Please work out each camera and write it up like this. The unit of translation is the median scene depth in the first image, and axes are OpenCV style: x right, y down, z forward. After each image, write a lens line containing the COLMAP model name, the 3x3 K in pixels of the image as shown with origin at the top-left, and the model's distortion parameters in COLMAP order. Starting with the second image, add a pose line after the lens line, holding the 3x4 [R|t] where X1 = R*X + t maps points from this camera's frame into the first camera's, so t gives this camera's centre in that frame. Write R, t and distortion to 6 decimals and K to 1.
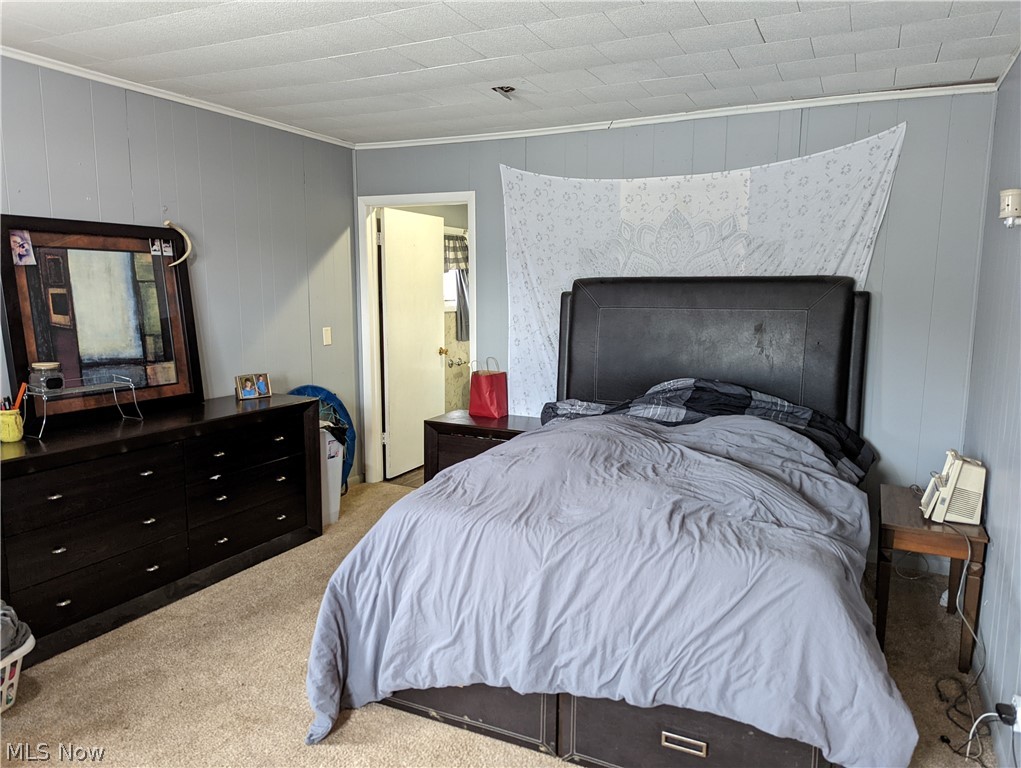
lens RADIAL K [[719.4, 0, 506.3], [0, 719.4, 378.1], [0, 0, 1]] dist [0.043939, -0.039356]
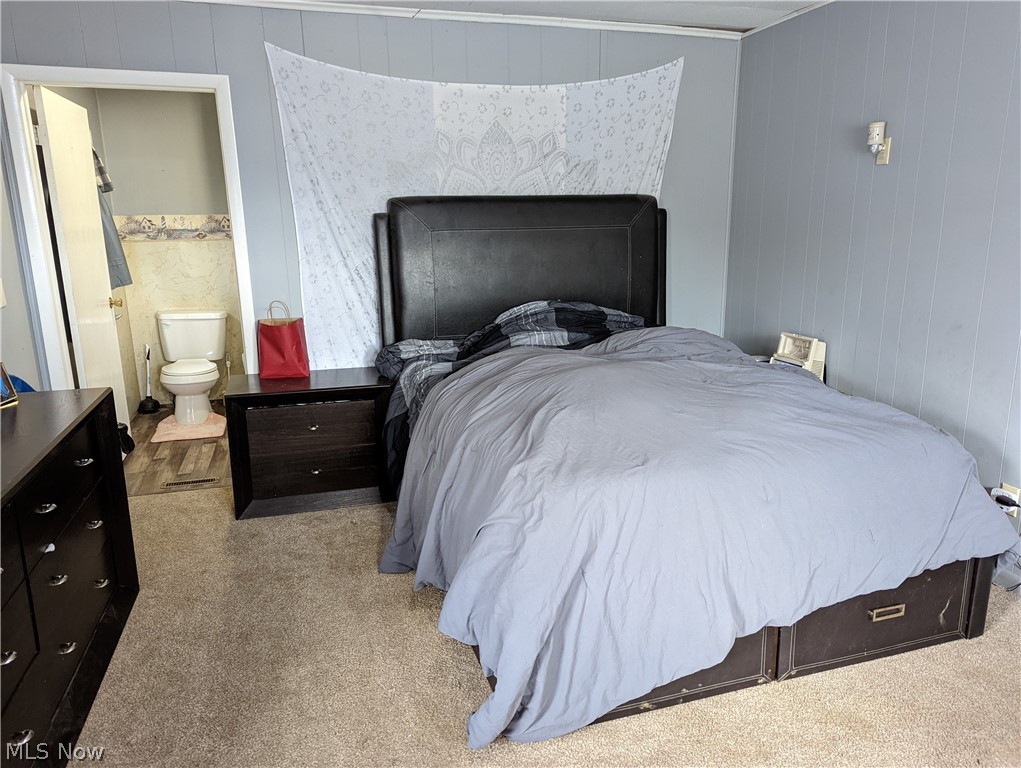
lens RADIAL K [[719.4, 0, 506.3], [0, 719.4, 378.1], [0, 0, 1]] dist [0.043939, -0.039356]
pose [[0.726566, -0.165589, 0.666845, -0.446125], [0.100474, 0.985698, 0.135293, -0.032569], [-0.679711, -0.031299, 0.732812, 0.301499]]
